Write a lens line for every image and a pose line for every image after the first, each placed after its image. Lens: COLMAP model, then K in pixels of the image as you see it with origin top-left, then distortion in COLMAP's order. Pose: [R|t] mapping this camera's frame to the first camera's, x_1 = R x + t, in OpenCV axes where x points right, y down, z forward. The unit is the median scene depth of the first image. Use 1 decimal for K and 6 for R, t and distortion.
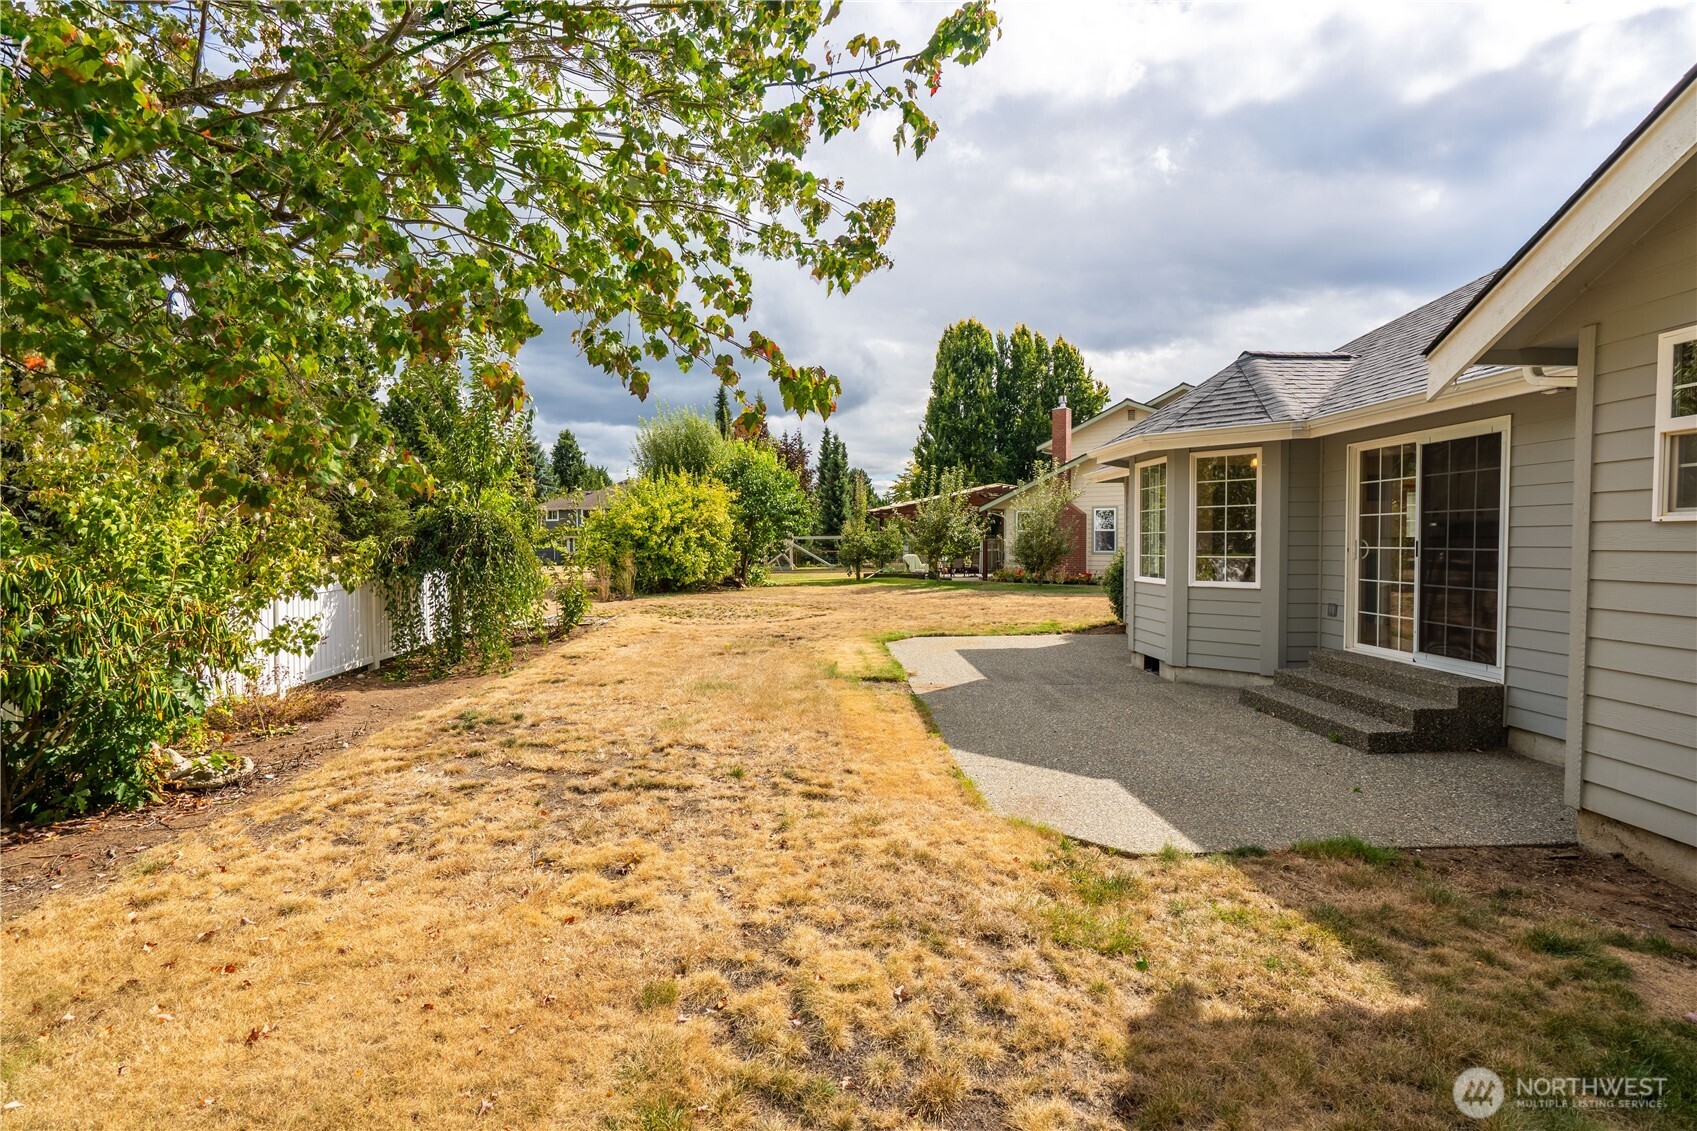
lens RADIAL K [[763.3, 0, 853.7], [0, 763.3, 557.6], [0, 0, 1]] dist [-0.002821, 0.001037]
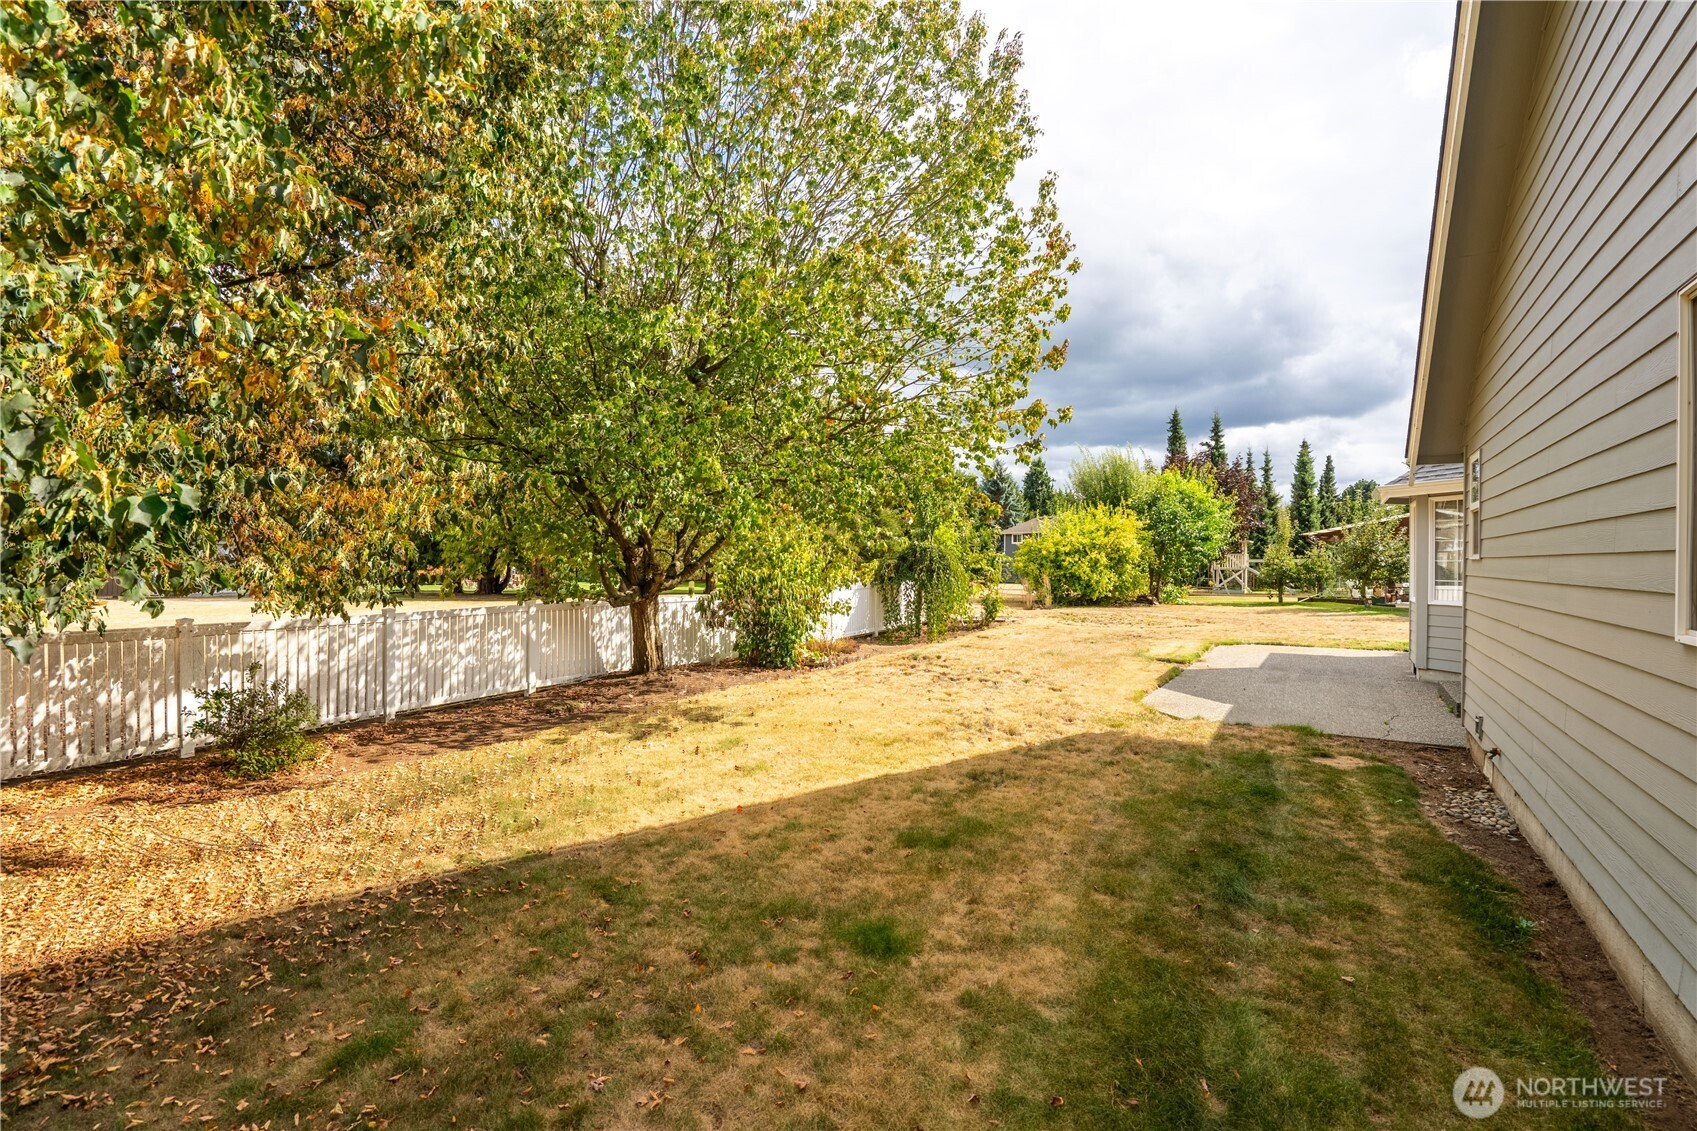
lens RADIAL K [[763.3, 0, 848.6], [0, 763.3, 562.9], [0, 0, 1]] dist [-0.002821, 0.001037]
pose [[0.821600, 0.008143, -0.570006, 0.242523], [-0.019917, 0.999698, -0.014426, 0.004544], [0.569717, 0.023205, 0.821514, -0.365160]]
